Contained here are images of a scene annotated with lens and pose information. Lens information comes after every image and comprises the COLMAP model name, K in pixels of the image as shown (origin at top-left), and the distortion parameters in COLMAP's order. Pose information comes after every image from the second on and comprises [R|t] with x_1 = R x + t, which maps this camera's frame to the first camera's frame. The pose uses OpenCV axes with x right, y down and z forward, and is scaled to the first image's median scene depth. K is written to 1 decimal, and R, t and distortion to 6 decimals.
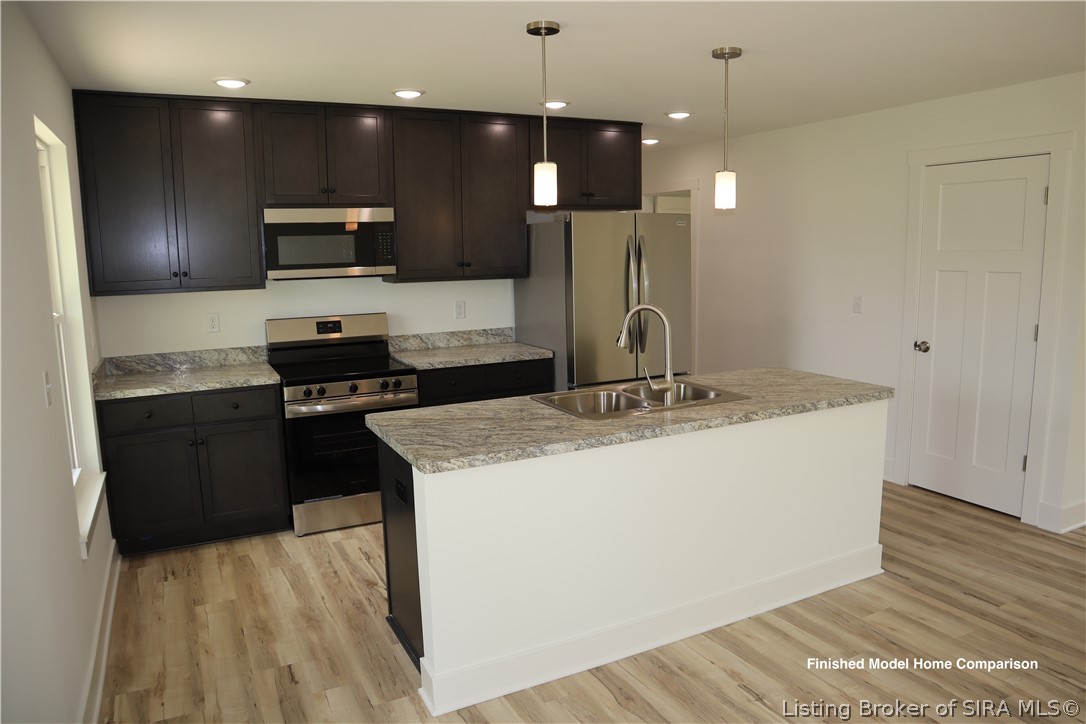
lens RADIAL K [[748.0, 0, 541.7], [0, 748.0, 359.1], [0, 0, 1]] dist [-0.118828, 0.071659]
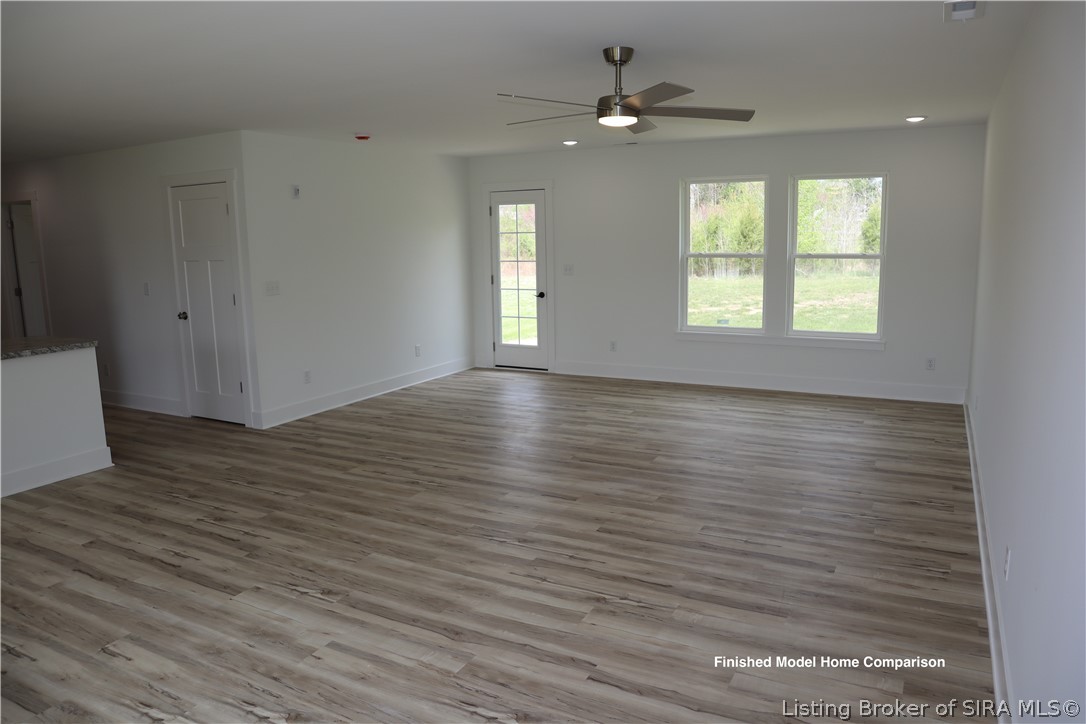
lens RADIAL K [[748.0, 0, 537.8], [0, 748.0, 366.4], [0, 0, 1]] dist [-0.118828, 0.071659]
pose [[0.825466, -0.094027, 0.556566, 0.322921], [0.086859, 0.995443, 0.039347, 0.092198], [-0.557729, 0.015863, 0.829871, -0.601866]]
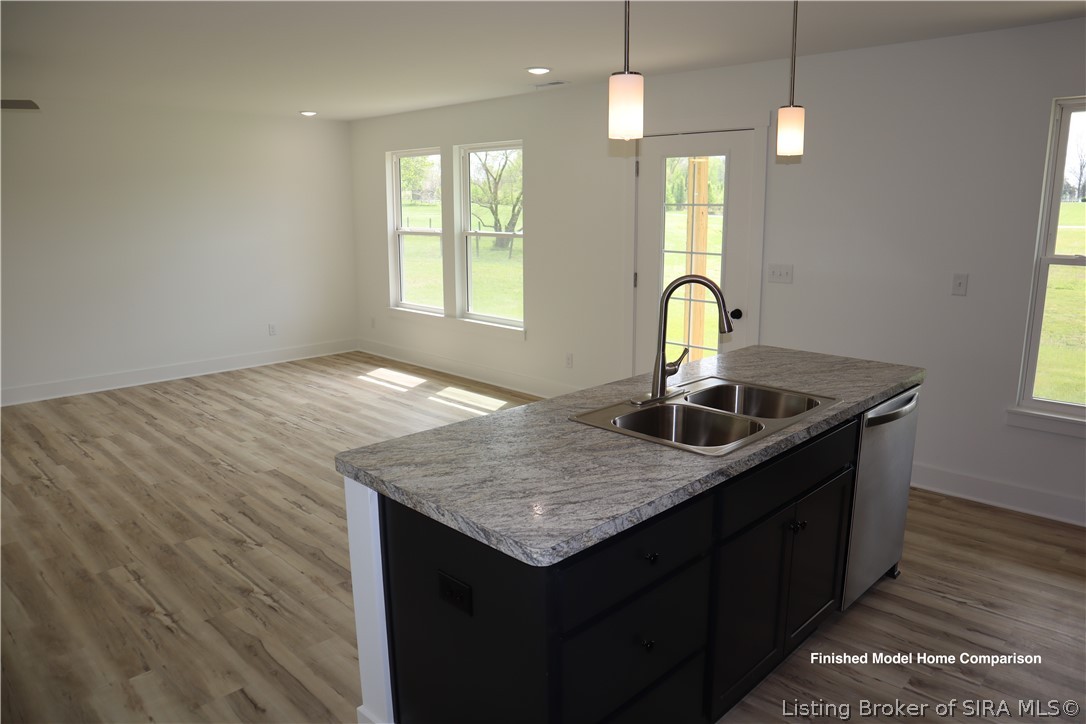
lens RADIAL K [[748.0, 0, 539.4], [0, 748.0, 355.7], [0, 0, 1]] dist [-0.118828, 0.071659]
pose [[-0.951341, 0.080857, -0.297341, 0.403479], [-0.026729, 0.939667, 0.341045, -0.192821], [0.306978, 0.332398, -0.891783, 1.249994]]
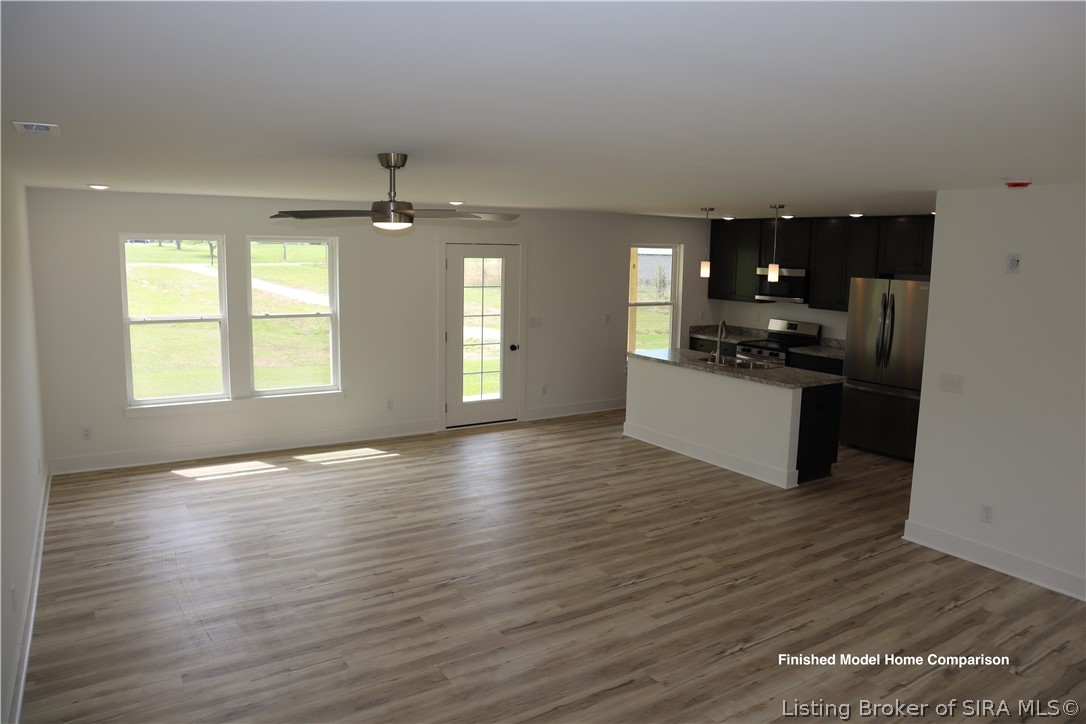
lens RADIAL K [[748.0, 0, 545.2], [0, 748.0, 357.5], [0, 0, 1]] dist [-0.118828, 0.071659]
pose [[0.092876, 0.160367, -0.982678, 1.793176], [-0.167886, 0.975335, 0.143302, -0.149801], [0.981422, 0.151669, 0.117508, 0.141277]]
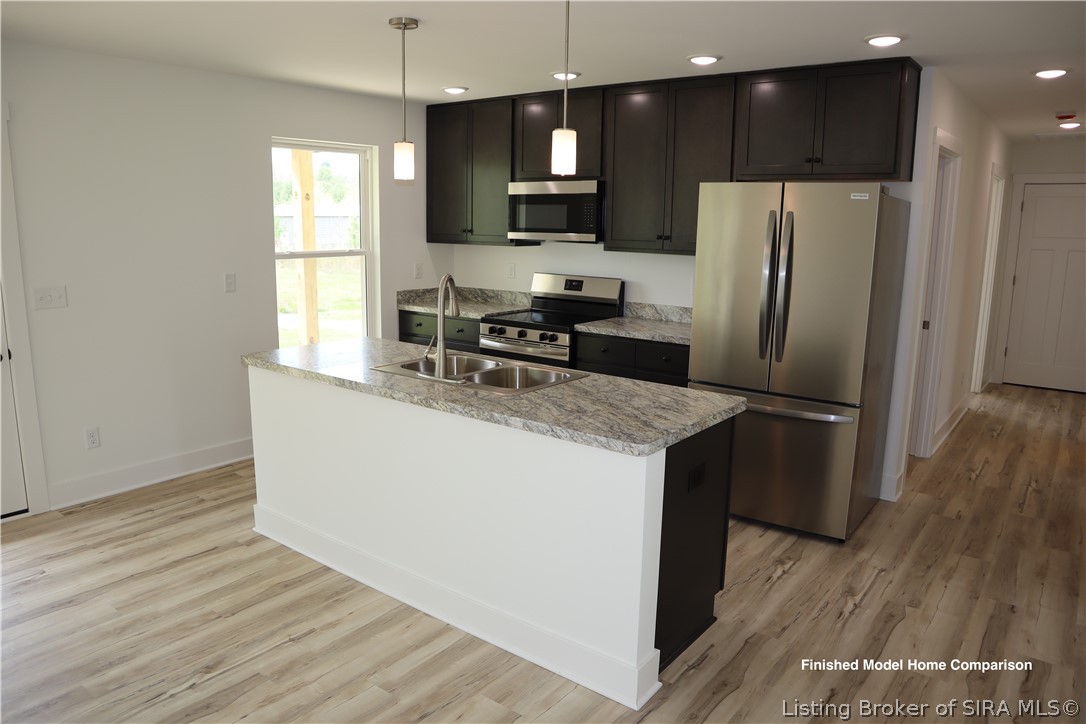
lens RADIAL K [[748.0, 0, 543.4], [0, 748.0, 359.3], [0, 0, 1]] dist [-0.118828, 0.071659]
pose [[0.424971, 0.189288, -0.885195, 0.821513], [-0.157295, 0.978457, 0.133716, -0.086837], [0.891436, 0.082411, 0.445590, 0.502151]]
